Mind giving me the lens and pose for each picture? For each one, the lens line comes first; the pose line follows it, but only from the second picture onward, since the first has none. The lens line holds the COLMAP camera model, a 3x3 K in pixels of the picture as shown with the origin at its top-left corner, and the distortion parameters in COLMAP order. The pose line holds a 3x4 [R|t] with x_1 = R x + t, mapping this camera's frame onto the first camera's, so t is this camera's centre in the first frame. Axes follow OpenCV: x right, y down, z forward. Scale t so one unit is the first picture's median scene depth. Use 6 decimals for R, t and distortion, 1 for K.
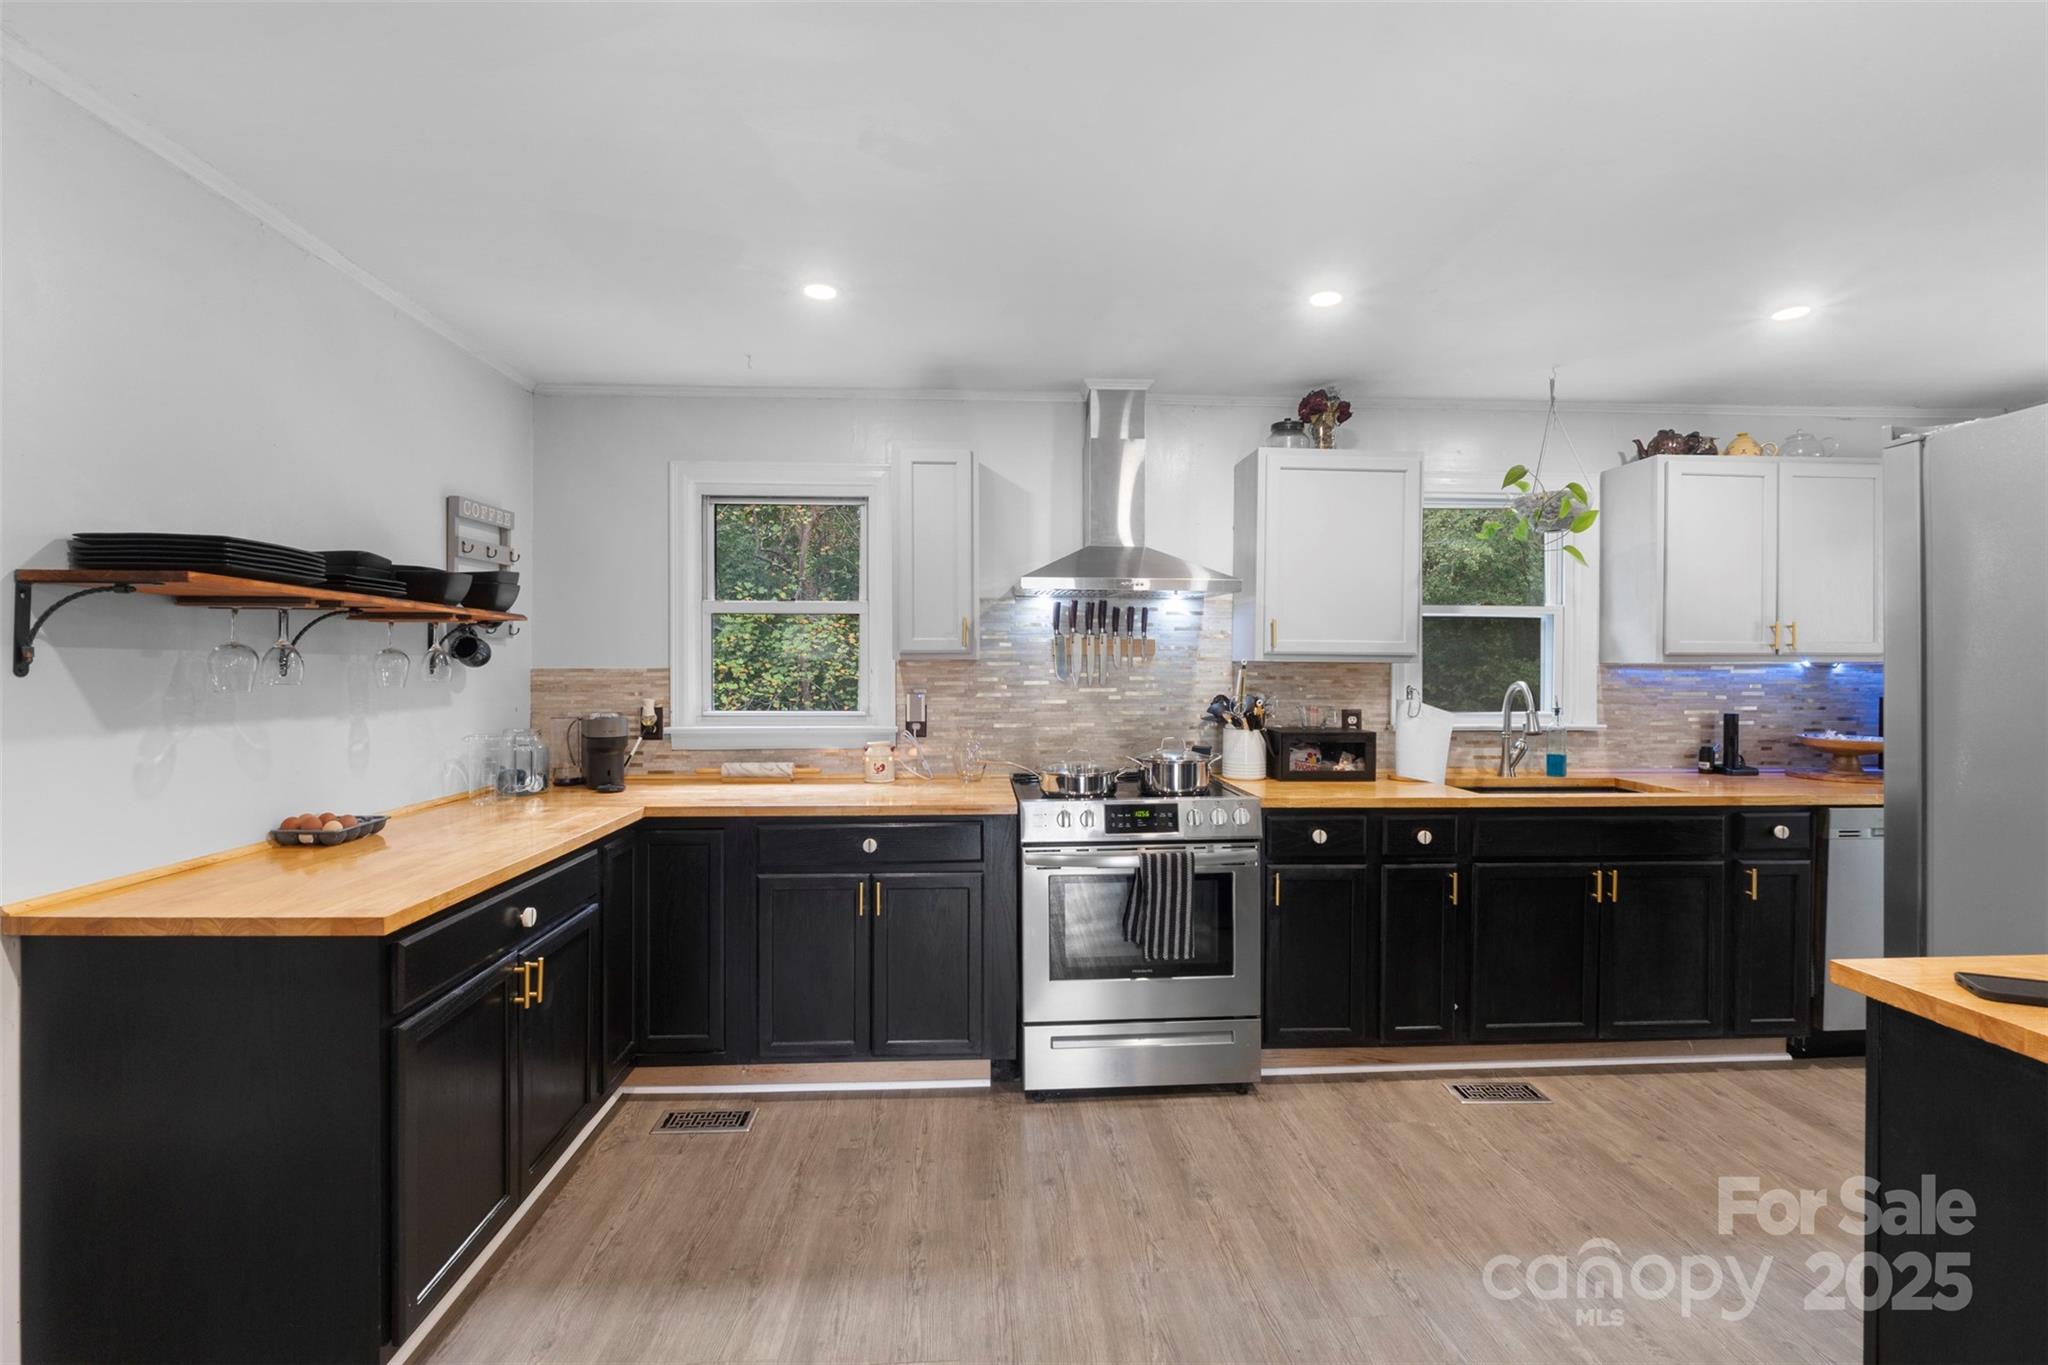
lens RADIAL K [[903.0, 0, 1024.0], [0, 903.0, 682.5], [0, 0, 1]] dist [-0.002140, -0.000320]
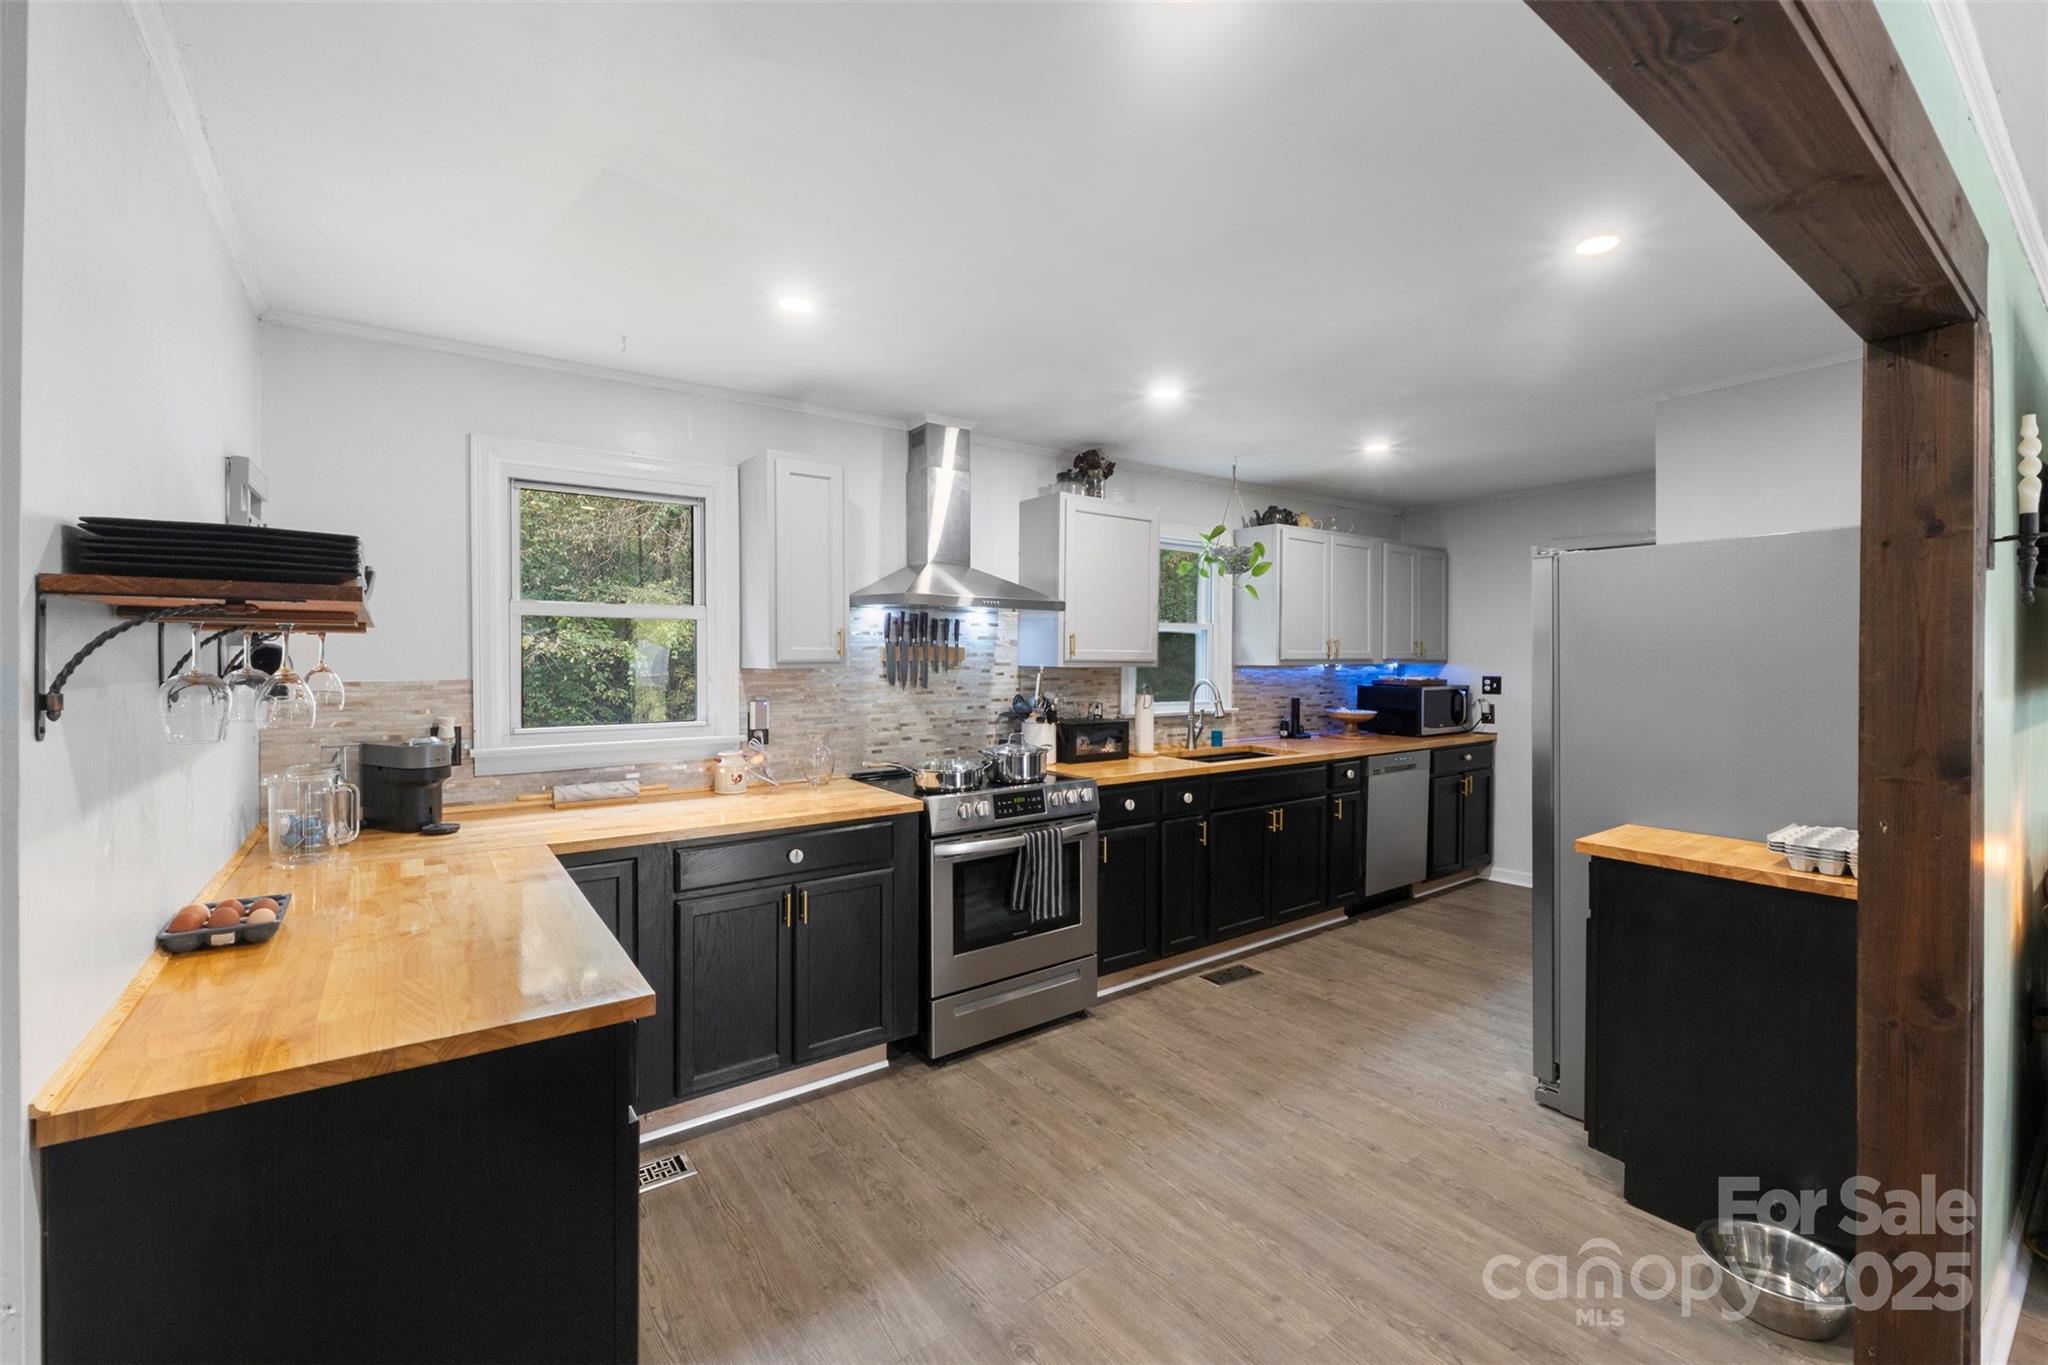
lens RADIAL K [[852.5, 0, 1026.1], [0, 852.5, 675.9], [0, 0, 1]] dist [-0.001861, -0.000257]
pose [[0.840956, -0.013428, 0.540937, -0.425457], [0.008148, 0.999893, 0.012153, -0.027338], [-0.541042, -0.005812, 0.840975, 0.056769]]
